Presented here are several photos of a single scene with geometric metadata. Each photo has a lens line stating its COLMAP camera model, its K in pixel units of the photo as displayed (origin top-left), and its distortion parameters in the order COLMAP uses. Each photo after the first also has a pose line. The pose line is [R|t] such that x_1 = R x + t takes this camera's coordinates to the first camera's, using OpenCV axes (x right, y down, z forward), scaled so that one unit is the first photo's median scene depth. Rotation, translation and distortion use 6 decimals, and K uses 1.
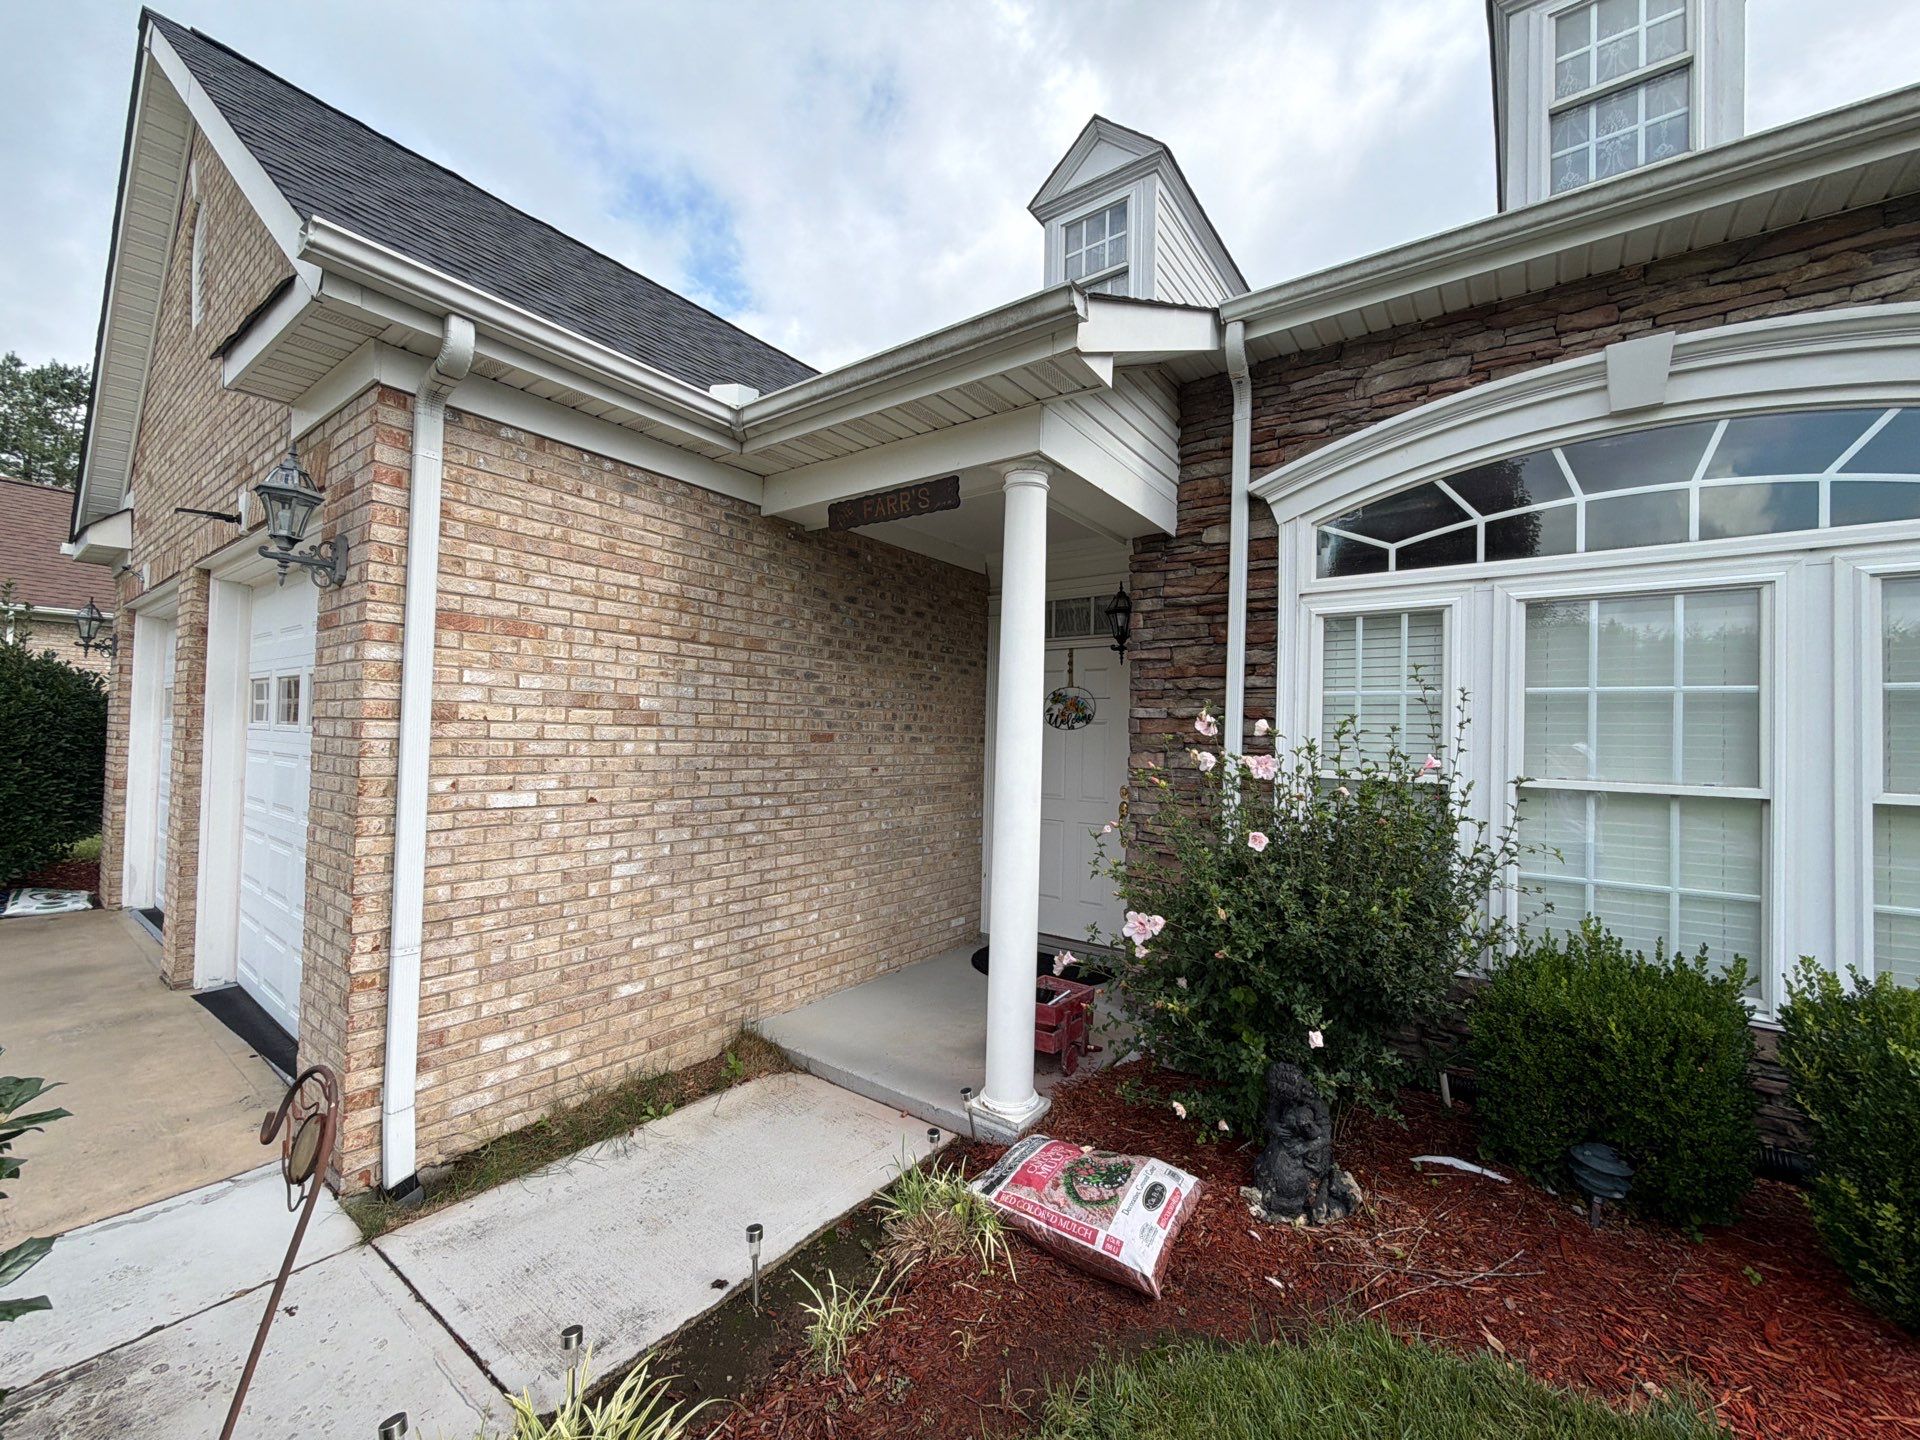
lens RADIAL K [[762.0, 0, 960.7], [0, 762.0, 719.5], [0, 0, 1]] dist [-0.000532, 0.000251]
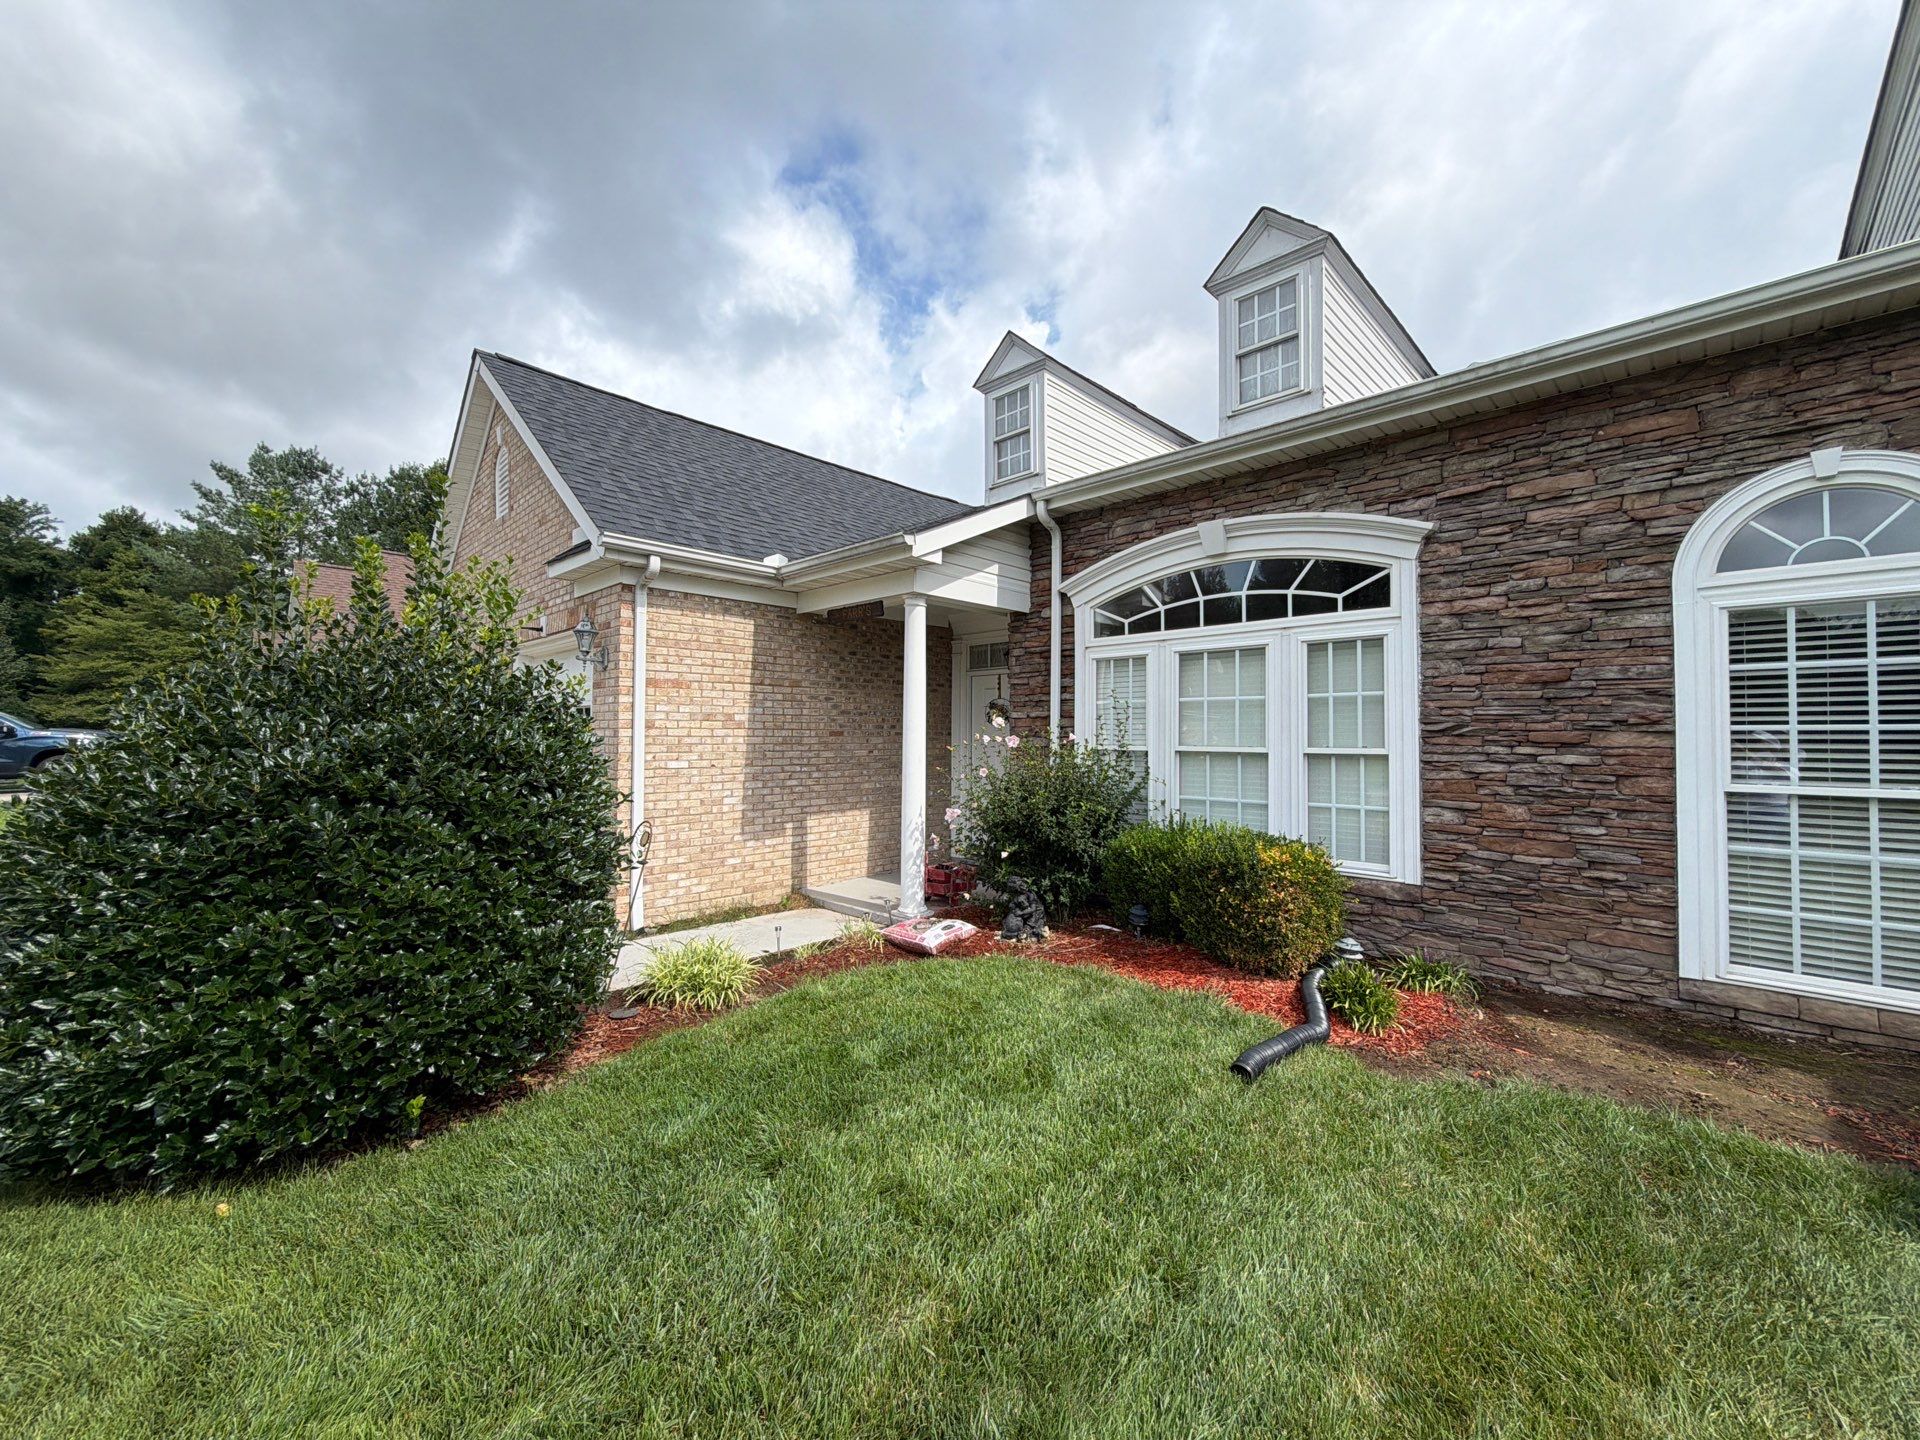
lens RADIAL K [[762.0, 0, 961.9], [0, 762.0, 719.9], [0, 0, 1]] dist [-0.000532, 0.000251]
pose [[0.990586, -0.023933, -0.134786, 0.437184], [0.024069, 0.999710, -0.000618, 0.000276], [0.134762, -0.002632, 0.990875, -0.898023]]
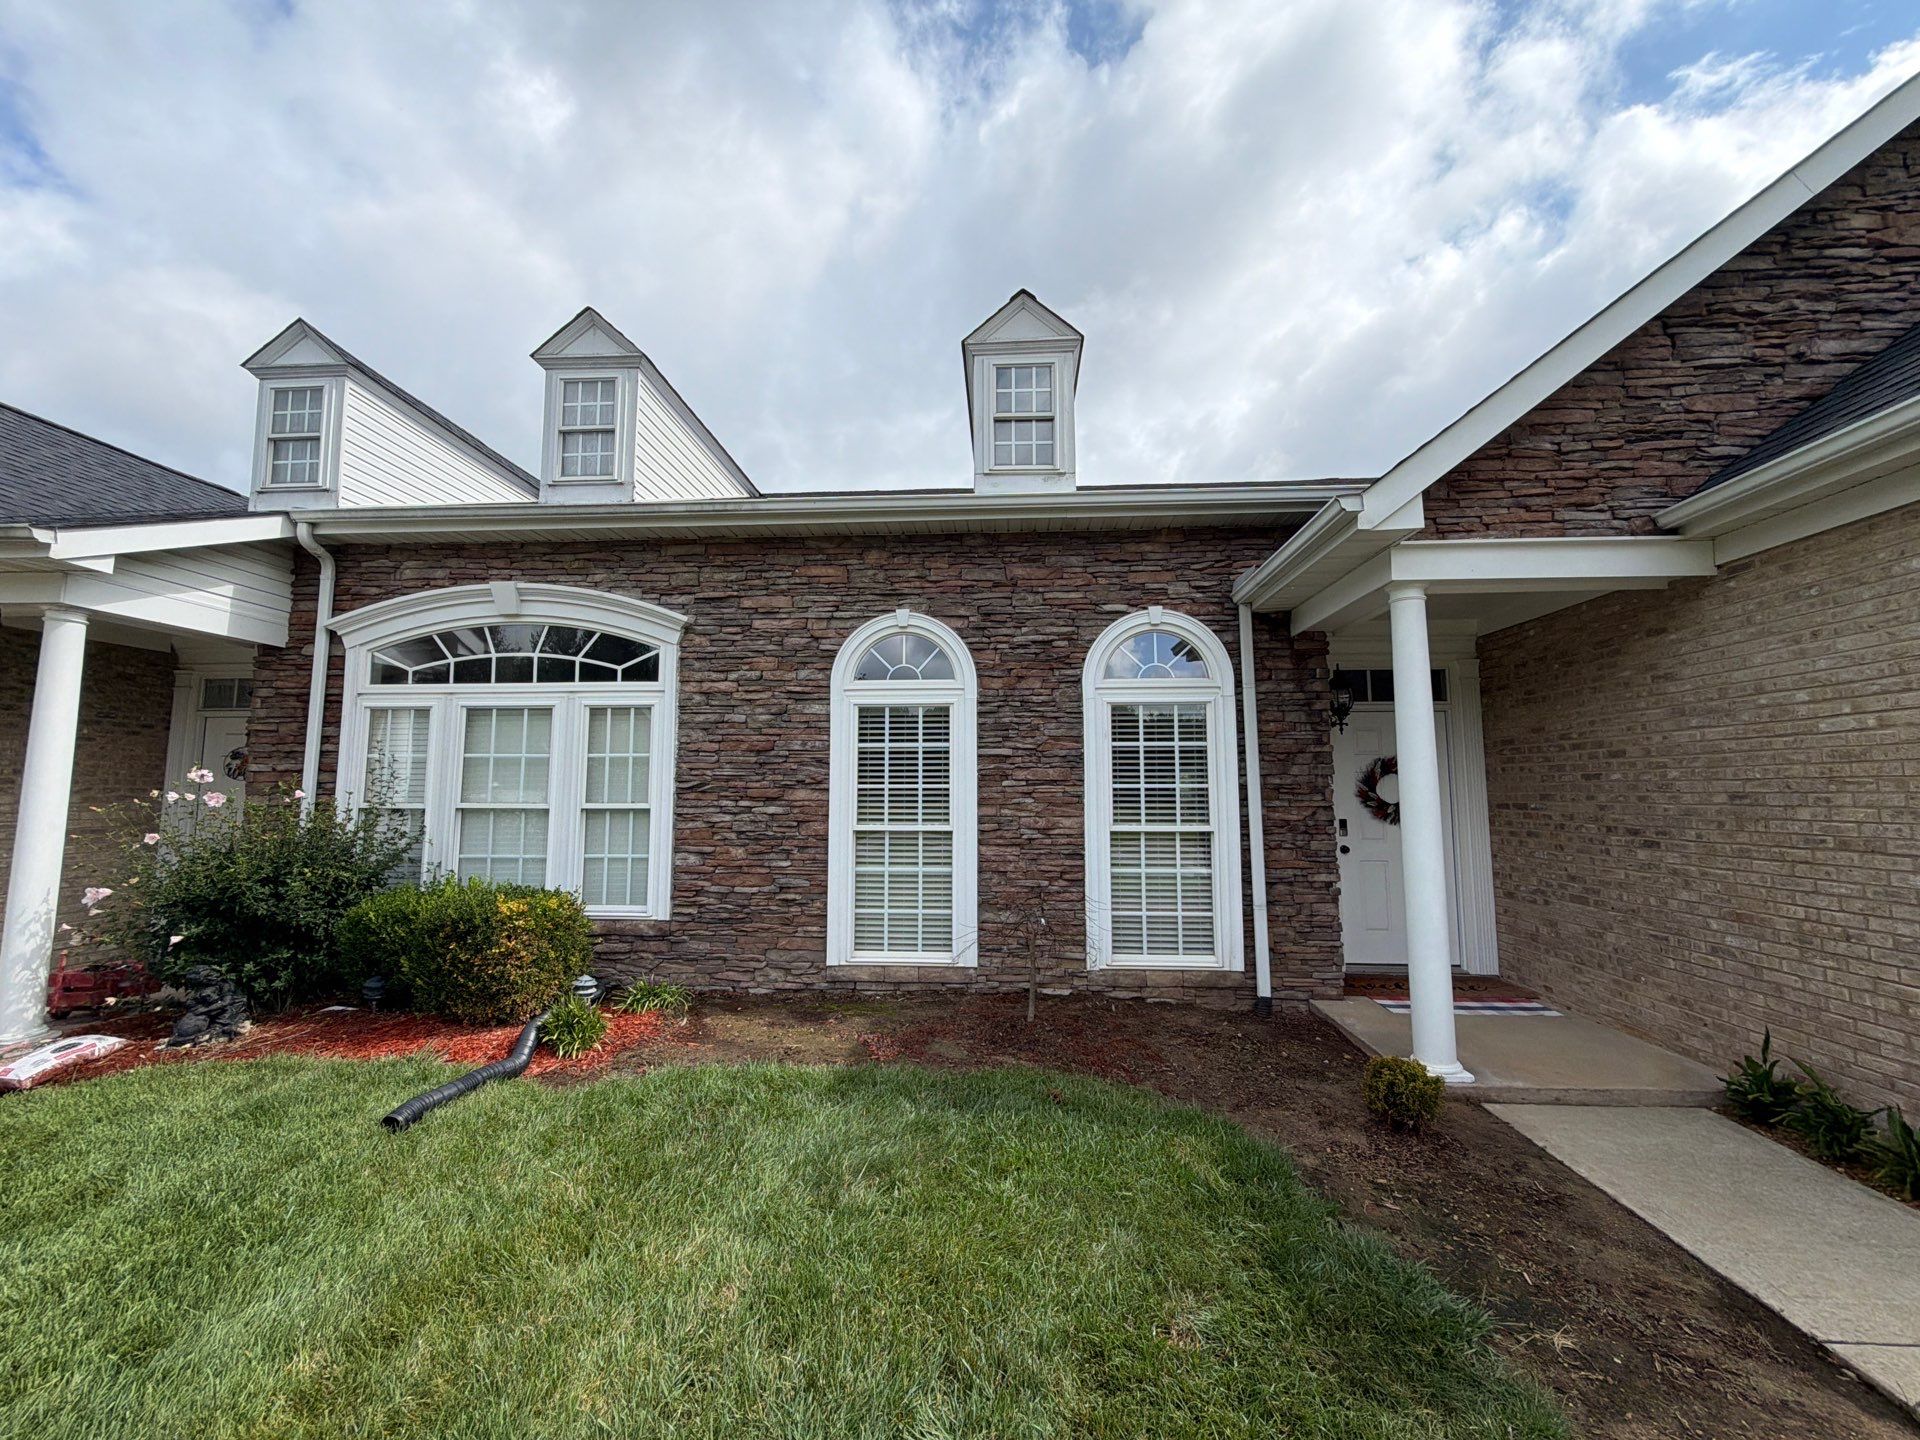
lens RADIAL K [[762.0, 0, 961.5], [0, 762.0, 720.8], [0, 0, 1]] dist [-0.000532, 0.000251]
pose [[0.836498, 0.027553, 0.547276, 0.700247], [0.006873, 0.998129, -0.060757, -0.000932], [-0.547926, 0.054584, 0.834744, -1.142340]]
